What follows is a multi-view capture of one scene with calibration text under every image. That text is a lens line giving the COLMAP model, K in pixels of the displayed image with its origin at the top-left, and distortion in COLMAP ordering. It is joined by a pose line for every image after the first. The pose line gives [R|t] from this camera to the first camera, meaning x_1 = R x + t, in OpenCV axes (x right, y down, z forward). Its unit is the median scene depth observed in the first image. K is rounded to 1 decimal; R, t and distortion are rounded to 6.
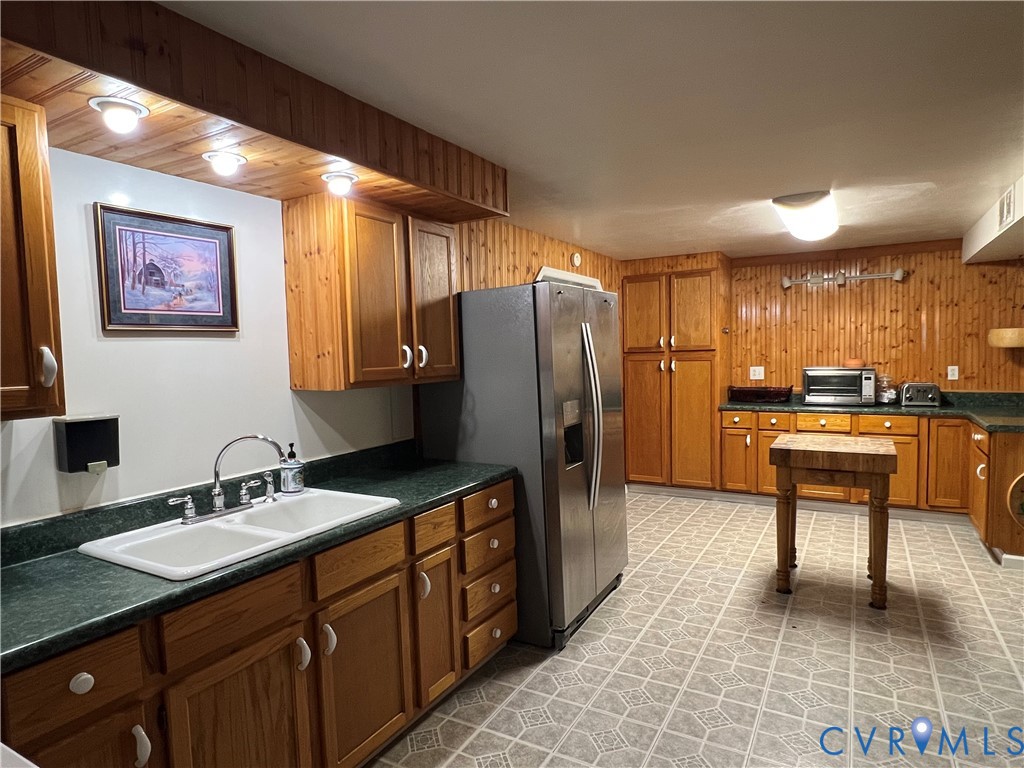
lens RADIAL K [[596.3, 0, 511.6], [0, 596.3, 390.1], [0, 0, 1]] dist [-0.002538, 0.000321]
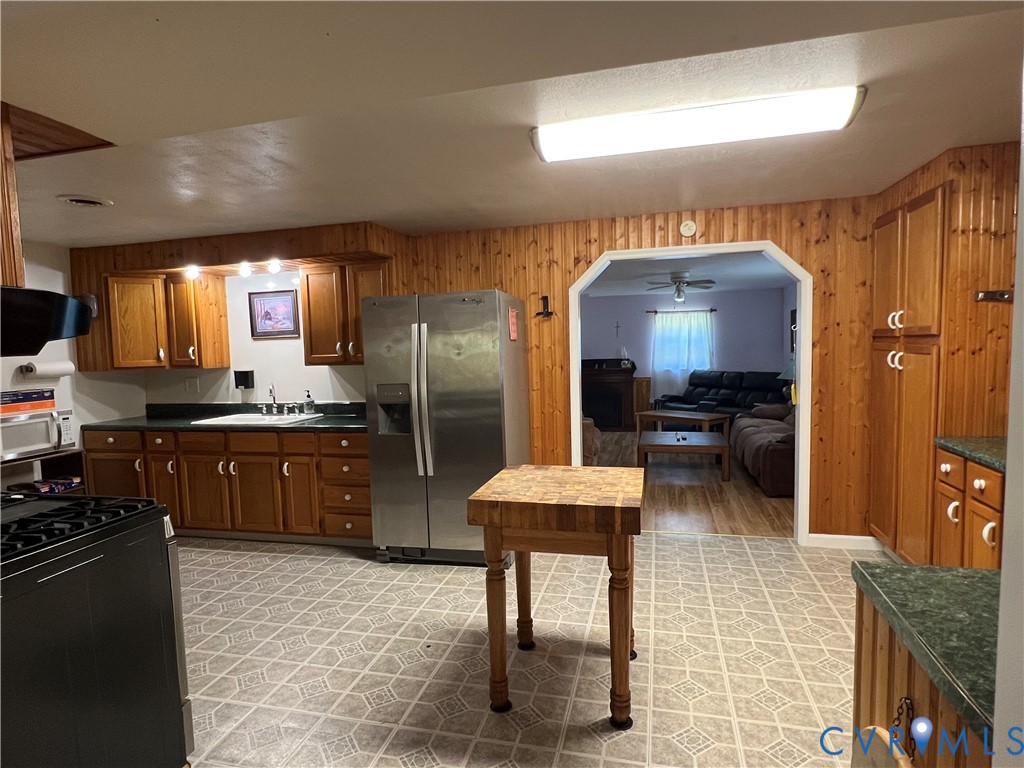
lens RADIAL K [[575.4, 0, 510.0], [0, 575.4, 390.3], [0, 0, 1]] dist [-0.002405, -0.001544]
pose [[0.276568, 0.094349, -0.956352, 0.772737], [-0.038902, 0.995452, 0.086956, -0.050164], [0.960207, 0.013155, 0.278980, 0.499939]]
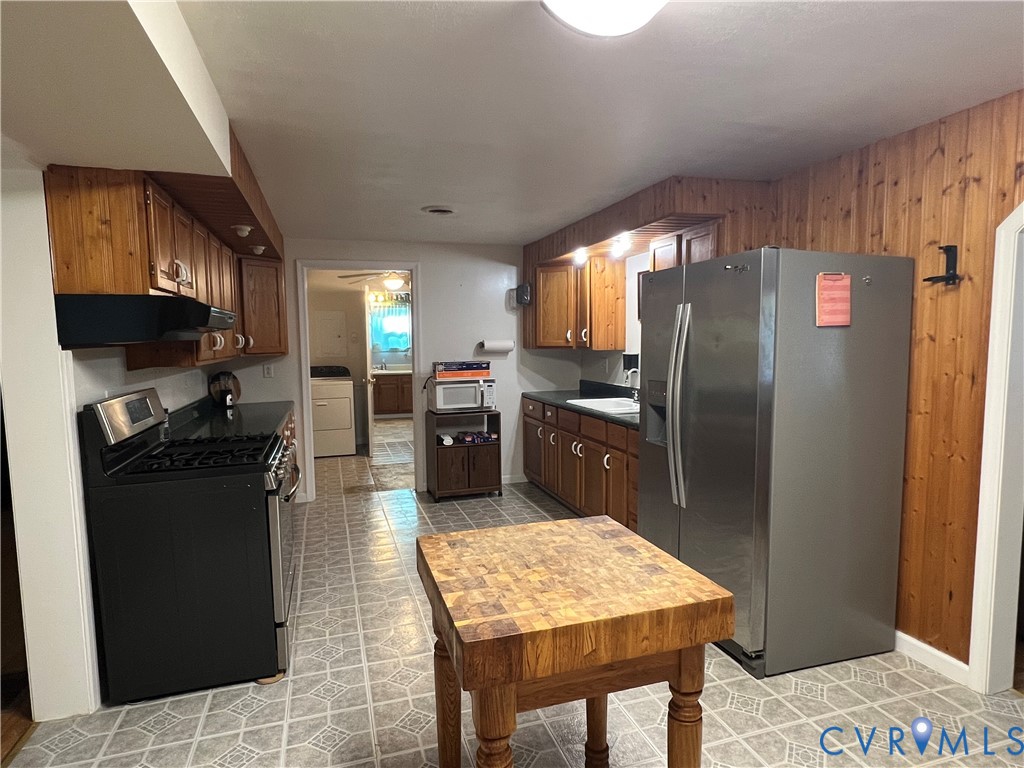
lens RADIAL K [[596.3, 0, 511.6], [0, 596.3, 390.1], [0, 0, 1]] dist [-0.002538, 0.000321]
pose [[-0.673721, 0.103348, -0.731724, 0.578956], [-0.015075, 0.988045, 0.153430, -0.069054], [0.738832, 0.114400, -0.664108, 0.837455]]
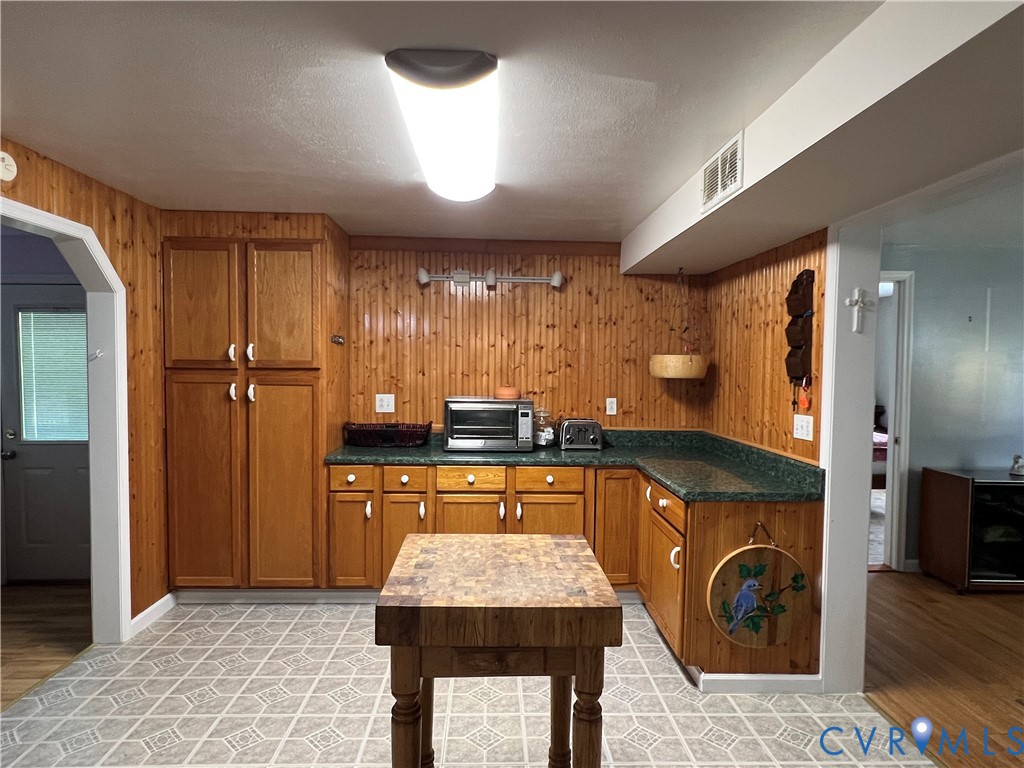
lens RADIAL K [[596.3, 0, 511.6], [0, 596.3, 390.1], [0, 0, 1]] dist [-0.002538, 0.000321]
pose [[0.843171, 0.011266, 0.537527, 0.181904], [0.000457, 0.999765, -0.021672, -0.032707], [-0.537645, 0.018519, 0.842968, 0.374054]]
